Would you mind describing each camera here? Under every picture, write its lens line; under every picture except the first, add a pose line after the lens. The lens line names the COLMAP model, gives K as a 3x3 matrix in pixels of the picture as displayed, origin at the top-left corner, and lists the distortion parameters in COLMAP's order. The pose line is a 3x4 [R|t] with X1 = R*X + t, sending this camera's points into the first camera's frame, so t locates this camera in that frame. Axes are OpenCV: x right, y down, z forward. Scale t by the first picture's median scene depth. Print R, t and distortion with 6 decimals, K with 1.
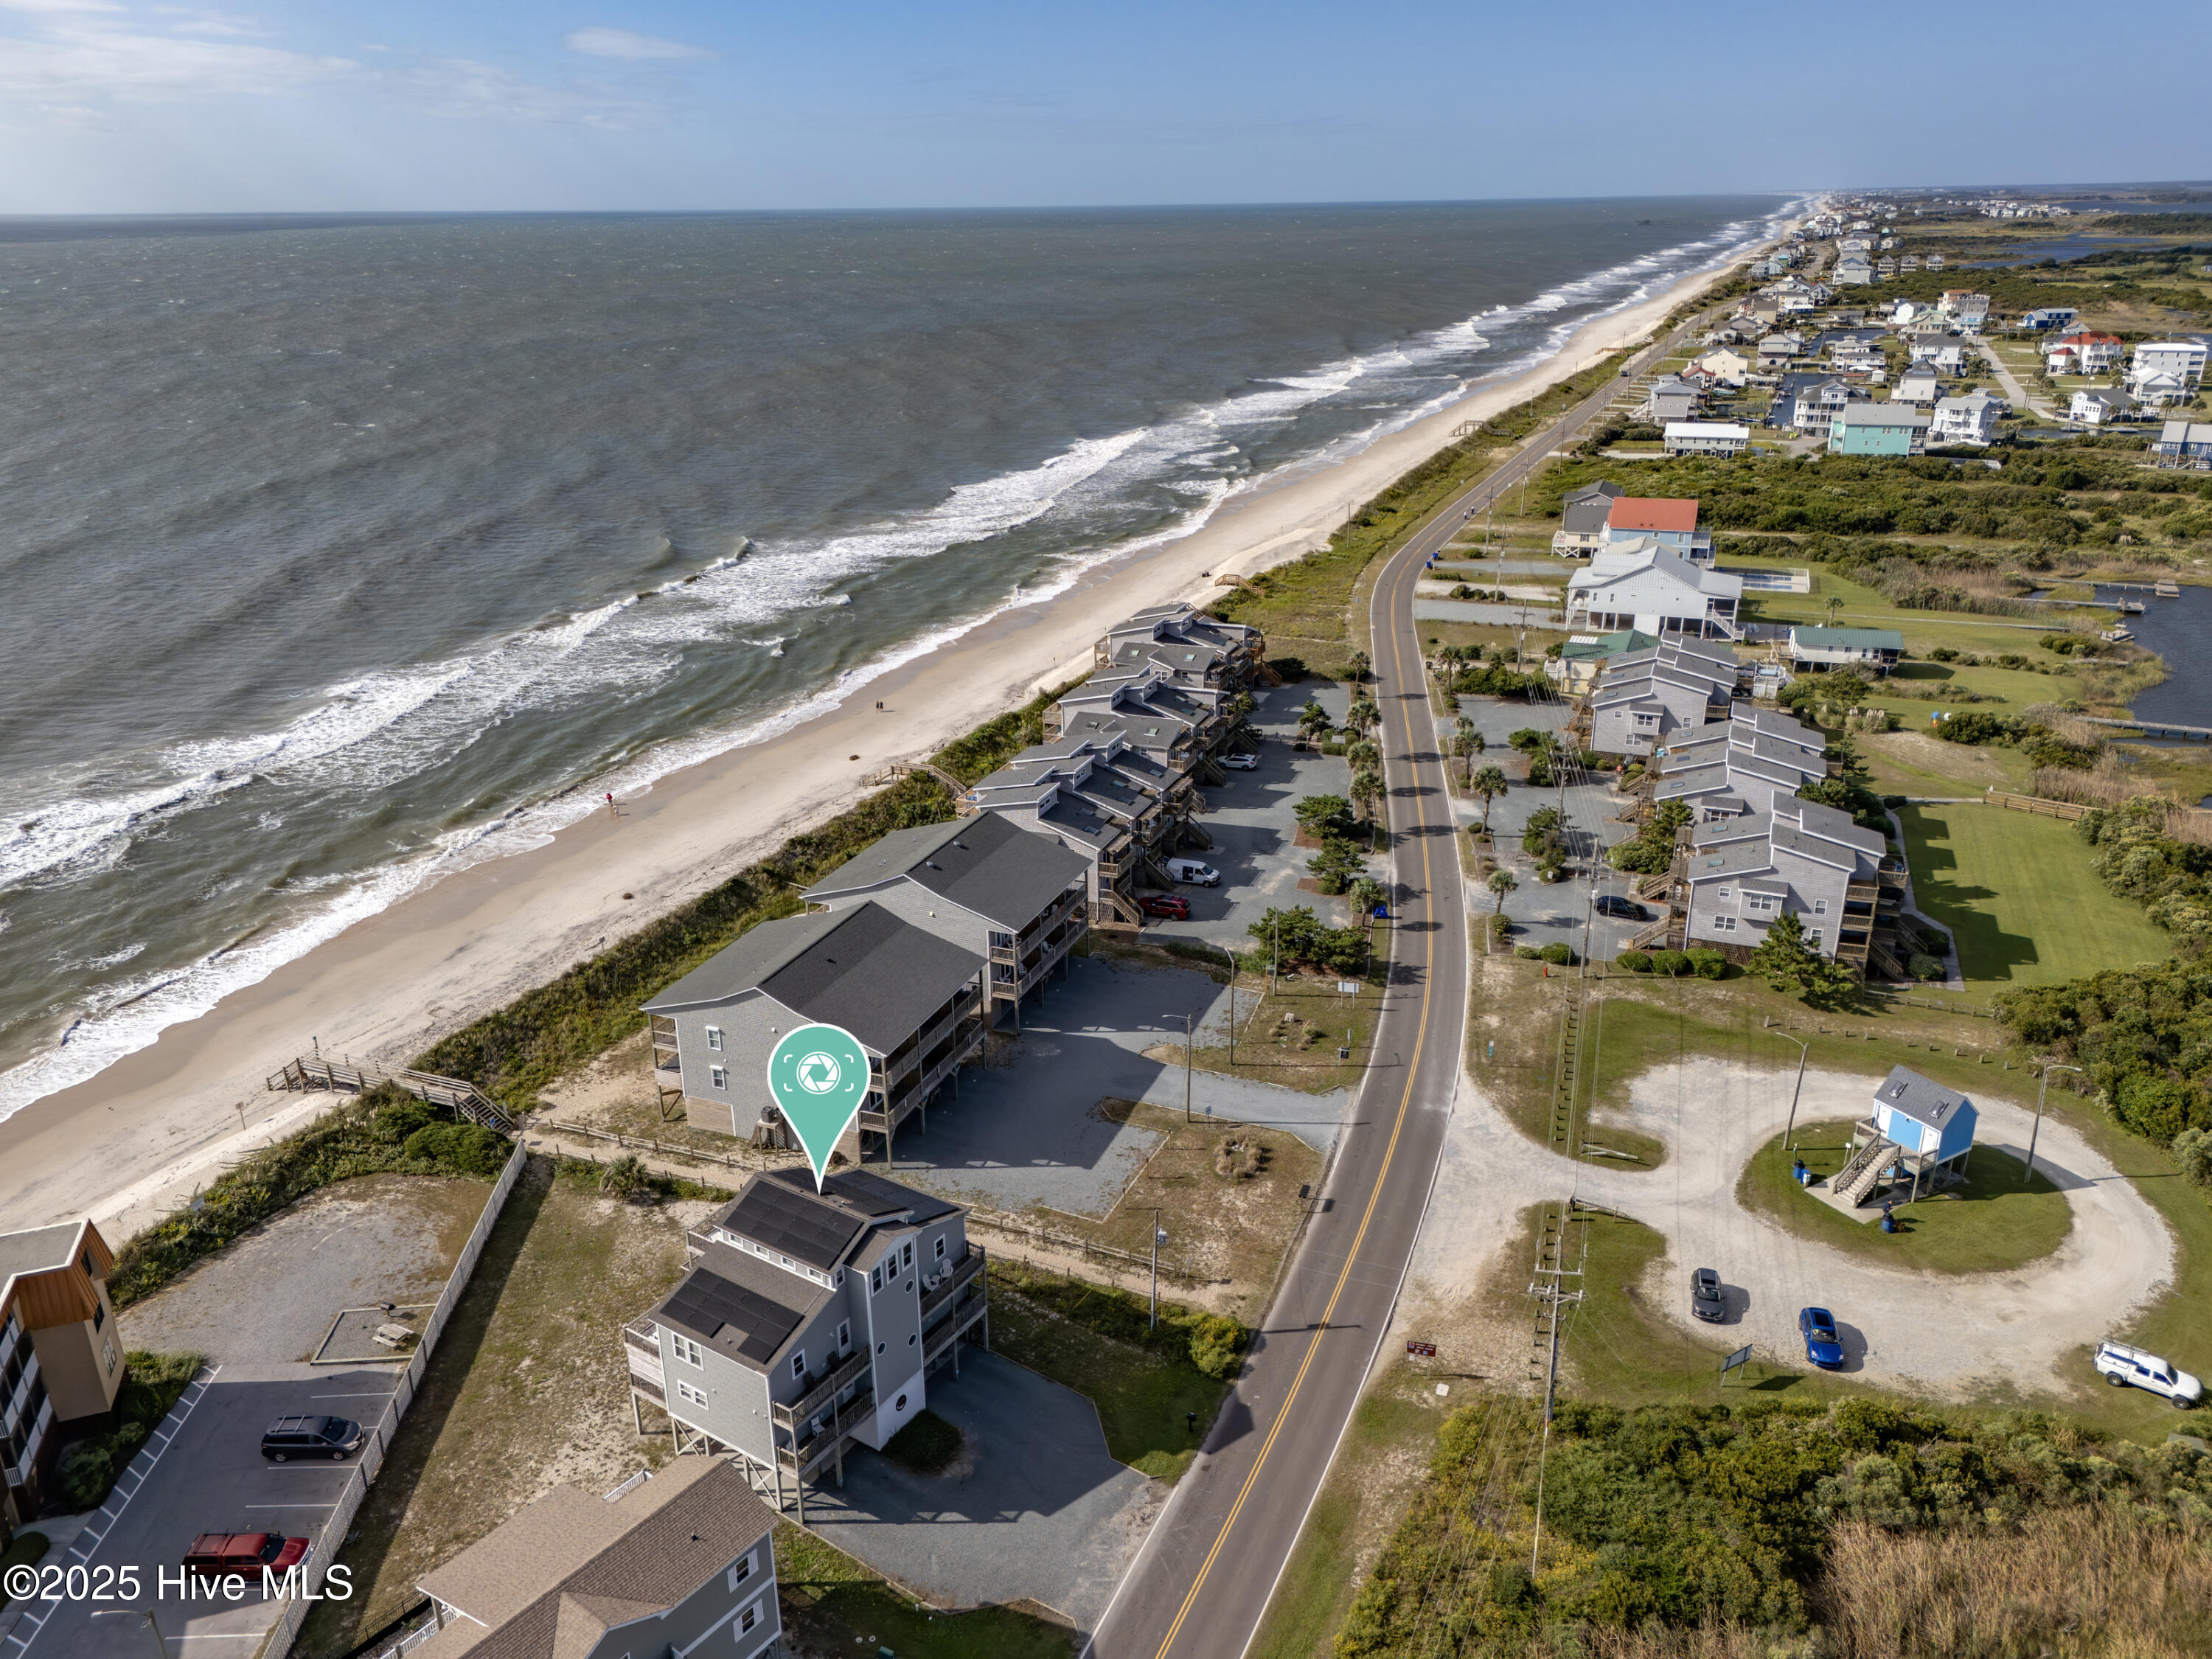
lens RADIAL K [[1623.6, 0, 1106.0], [0, 1623.6, 829.5], [0, 0, 1]] dist [0.049802, -0.042971]
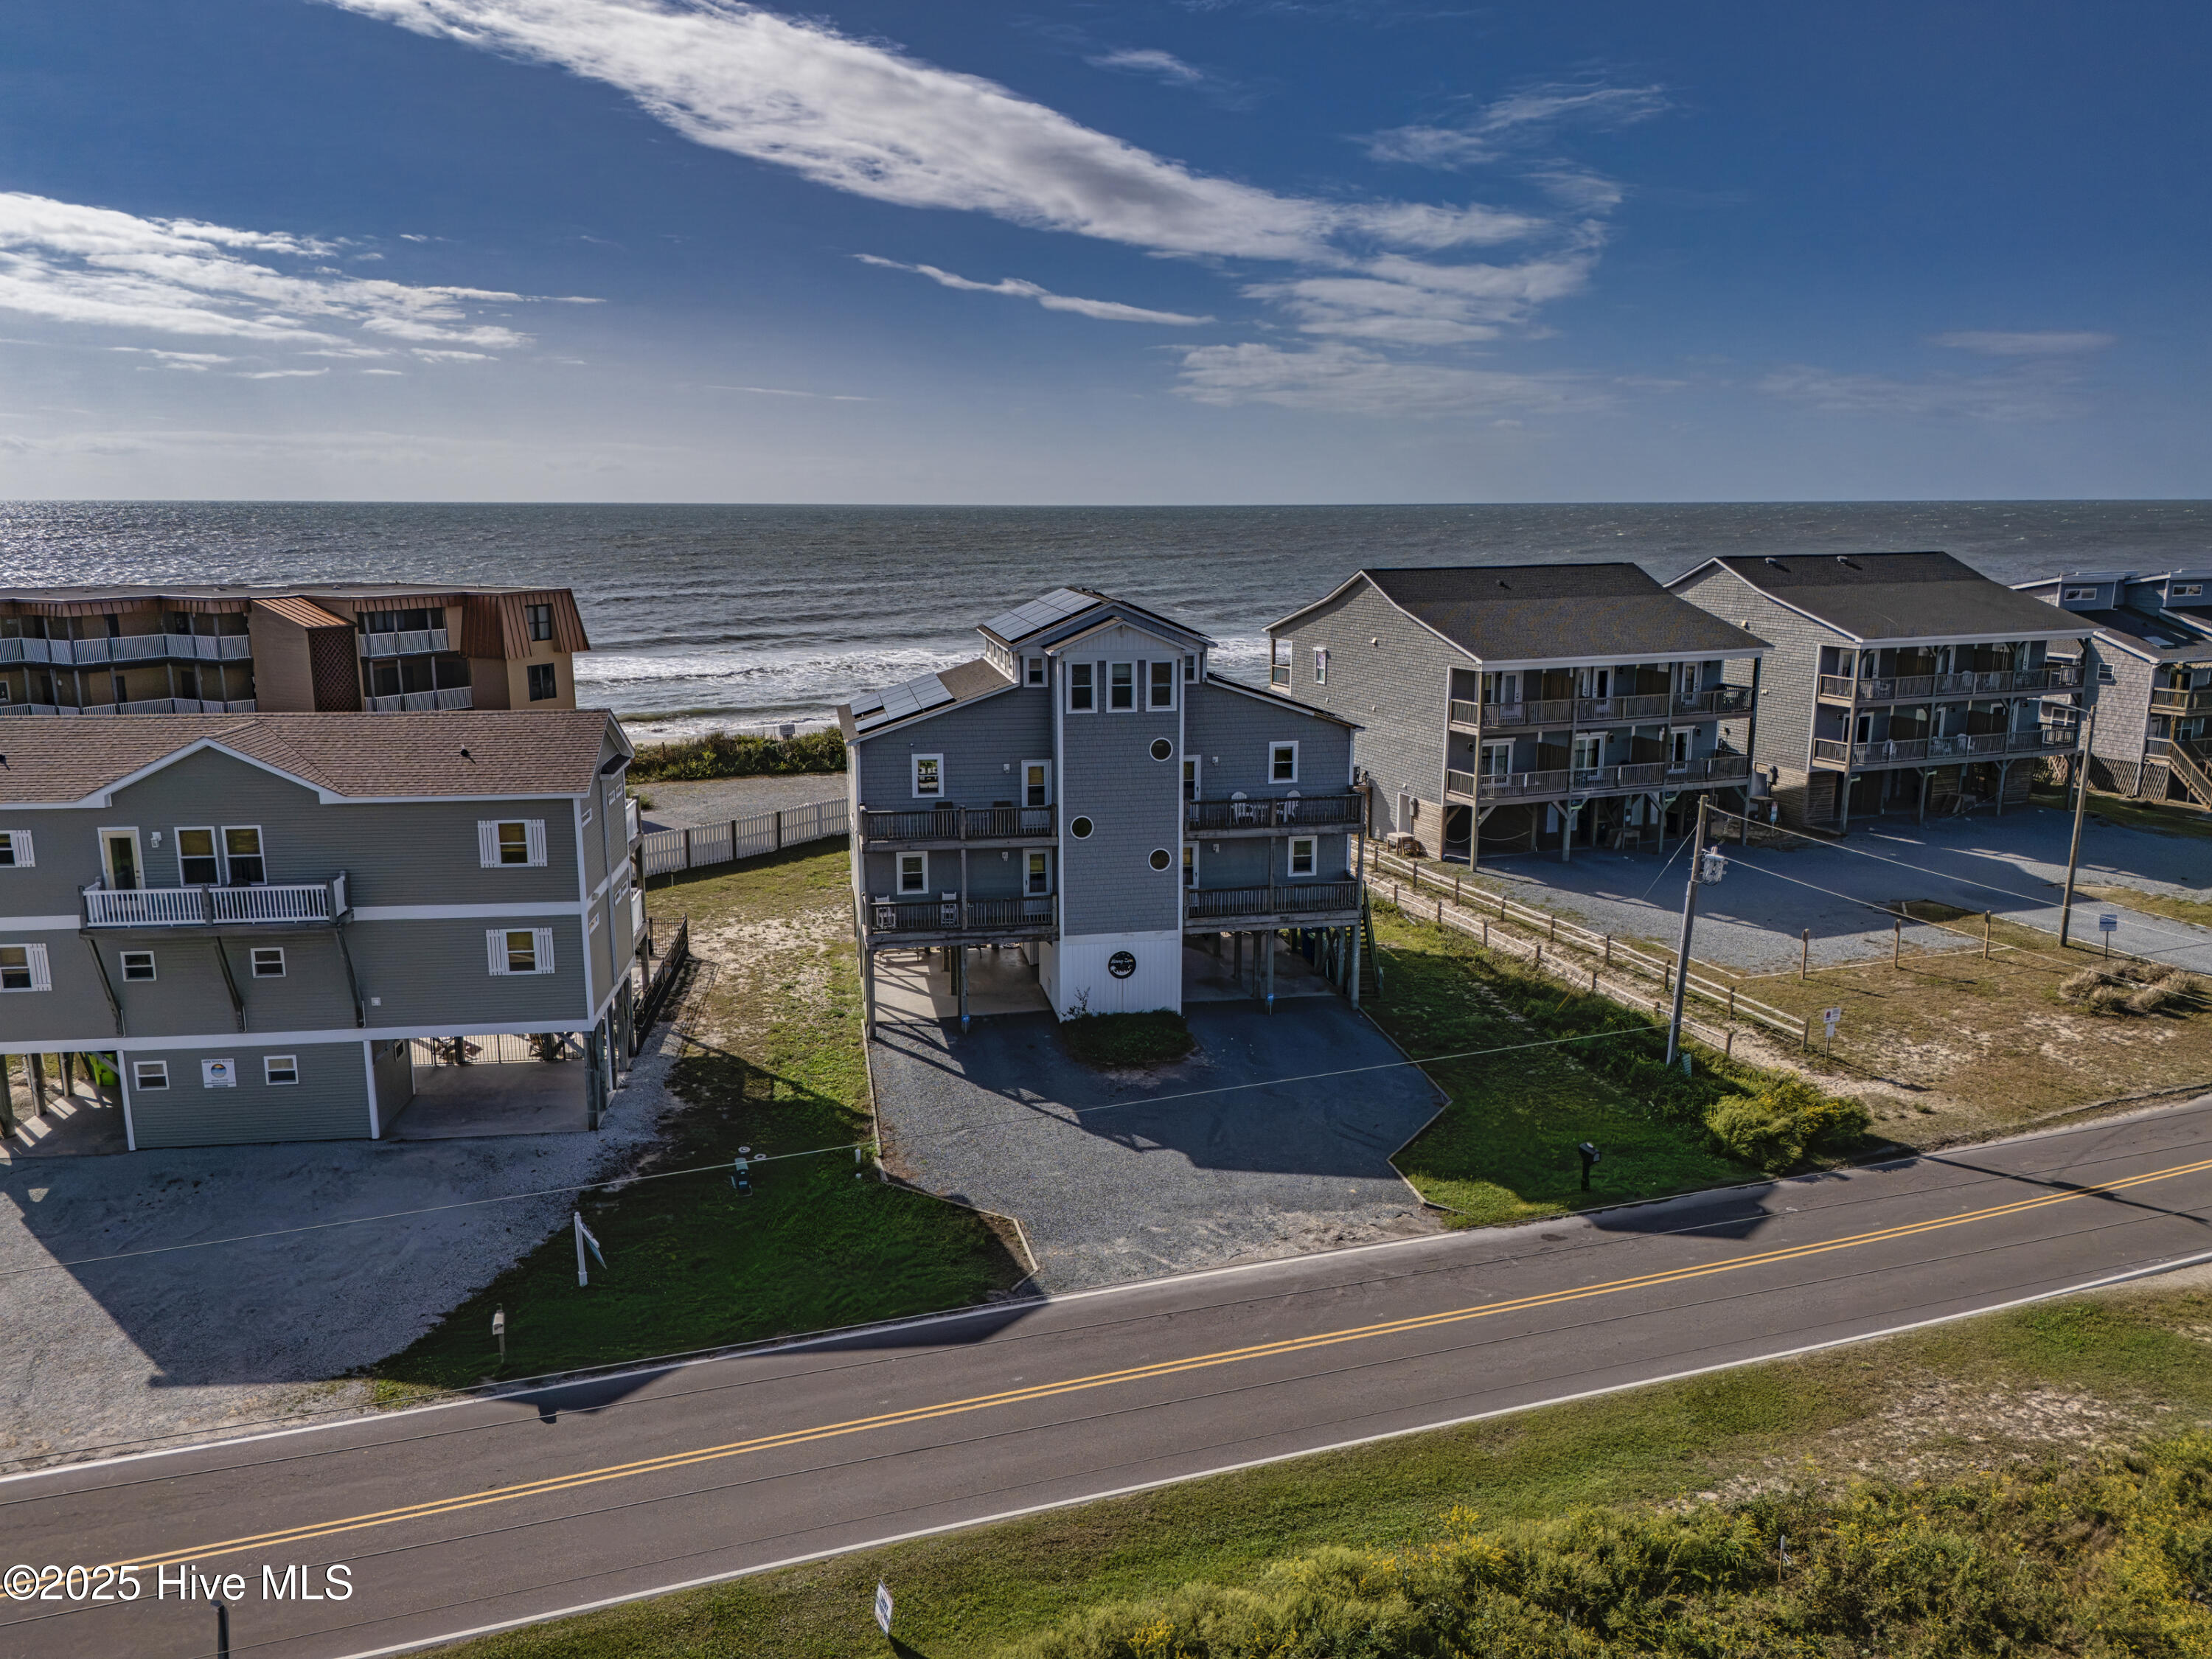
lens RADIAL K [[1623.6, 0, 1106.0], [0, 1623.6, 829.5], [0, 0, 1]] dist [0.049802, -0.042971]
pose [[0.694141, 0.143692, -0.705352, 0.249246], [-0.256341, 0.964981, -0.055683, 0.311512], [0.672650, 0.219462, 0.706667, 0.531595]]
